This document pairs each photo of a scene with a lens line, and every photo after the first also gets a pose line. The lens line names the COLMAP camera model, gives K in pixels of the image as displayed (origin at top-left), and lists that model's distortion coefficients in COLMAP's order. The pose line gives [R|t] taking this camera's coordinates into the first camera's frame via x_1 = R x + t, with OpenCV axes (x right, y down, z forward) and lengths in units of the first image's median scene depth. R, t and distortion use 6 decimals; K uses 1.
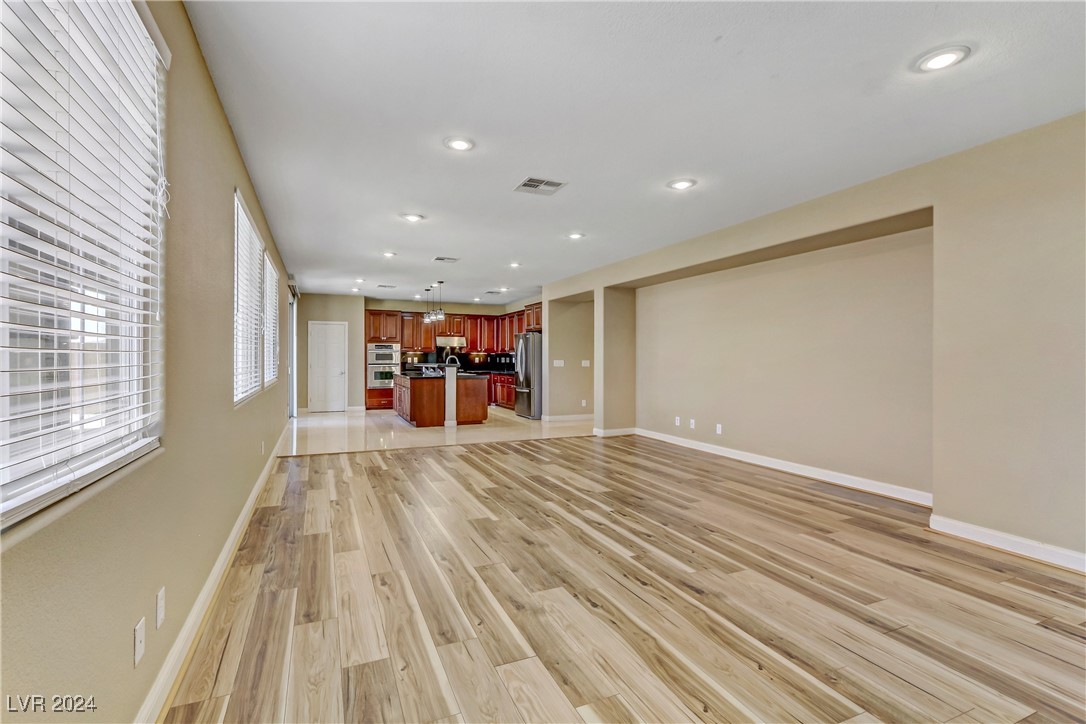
lens RADIAL K [[493.4, 0, 536.4], [0, 493.4, 364.6], [0, 0, 1]] dist [-0.000006, 0.000902]
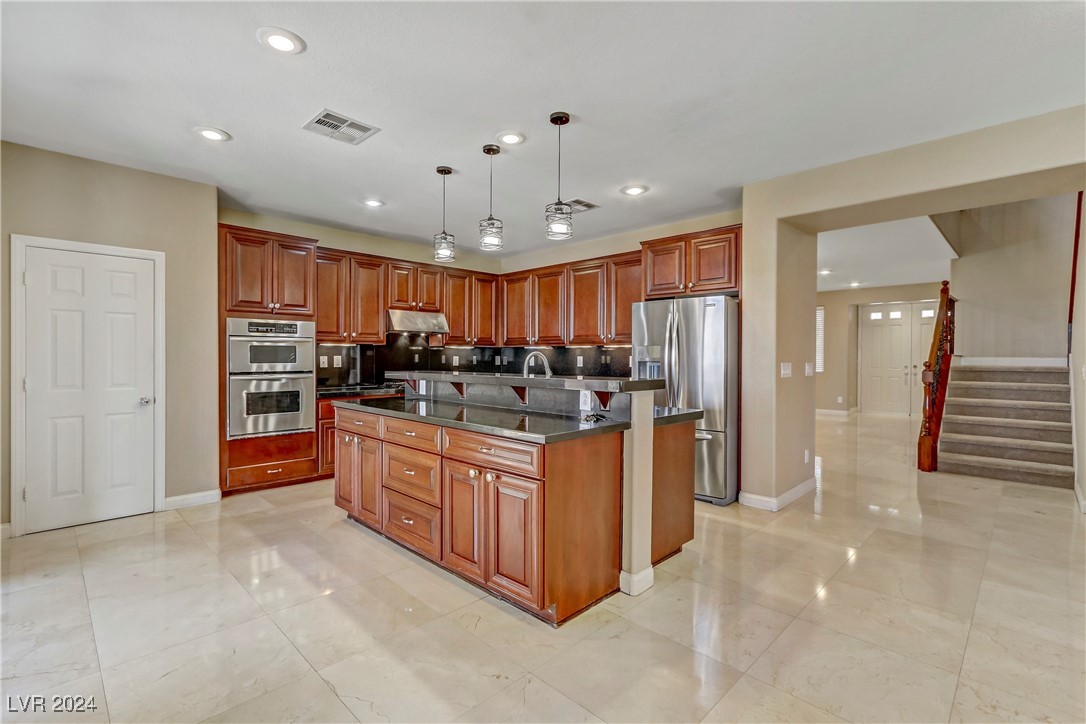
lens RADIAL K [[494.7, 0, 539.7], [0, 494.7, 357.7], [0, 0, 1]] dist [0.001009, 0.000474]
pose [[0.930603, -0.001645, 0.366027, -0.305372], [0.005086, 0.999951, -0.008437, -0.009915], [-0.365995, 0.009713, 0.930566, 0.670466]]
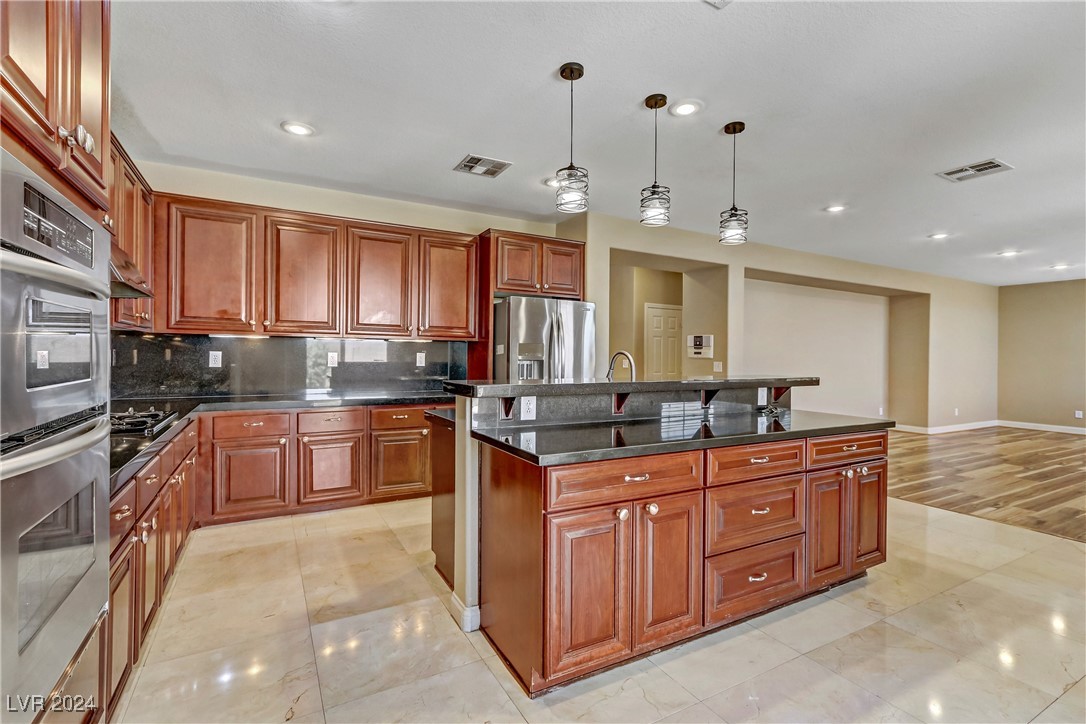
lens RADIAL K [[484.6, 0, 540.0], [0, 484.6, 355.3], [0, 0, 1]] dist [-0.002836, -0.000084]
pose [[-0.080143, -0.004918, 0.996771, -0.478878], [0.002311, 0.999984, 0.005120, -0.016196], [-0.996781, 0.002713, -0.080131, 1.092710]]
